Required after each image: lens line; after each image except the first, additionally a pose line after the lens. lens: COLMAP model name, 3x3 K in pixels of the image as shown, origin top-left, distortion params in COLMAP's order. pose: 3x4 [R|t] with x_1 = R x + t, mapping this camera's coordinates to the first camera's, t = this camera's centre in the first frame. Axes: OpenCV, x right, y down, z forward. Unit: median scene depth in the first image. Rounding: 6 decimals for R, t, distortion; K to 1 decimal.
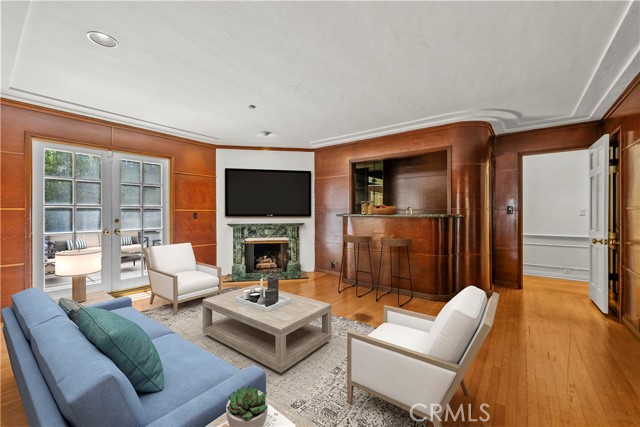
lens RADIAL K [[259.7, 0, 317.0], [0, 259.7, 214.8], [0, 0, 1]] dist [0.002654, 0.000369]
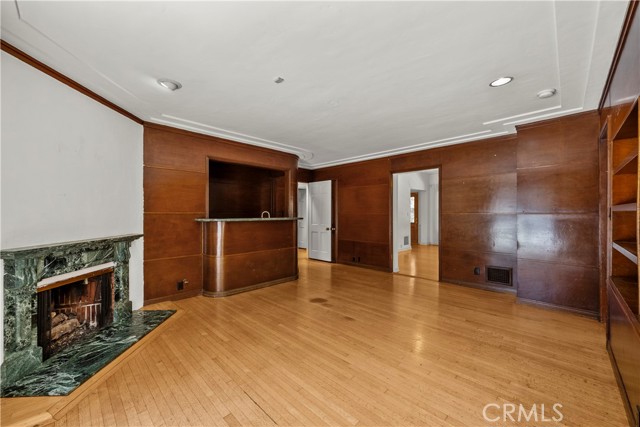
lens RADIAL K [[259.7, 0, 317.7], [0, 259.7, 212.8], [0, 0, 1]] dist [0.002654, 0.000369]
pose [[0.140917, 0.002310, 0.990019, -0.629932], [0.007001, 0.999970, -0.003330, -0.015653], [-0.989997, 0.007400, 0.140897, 0.490208]]
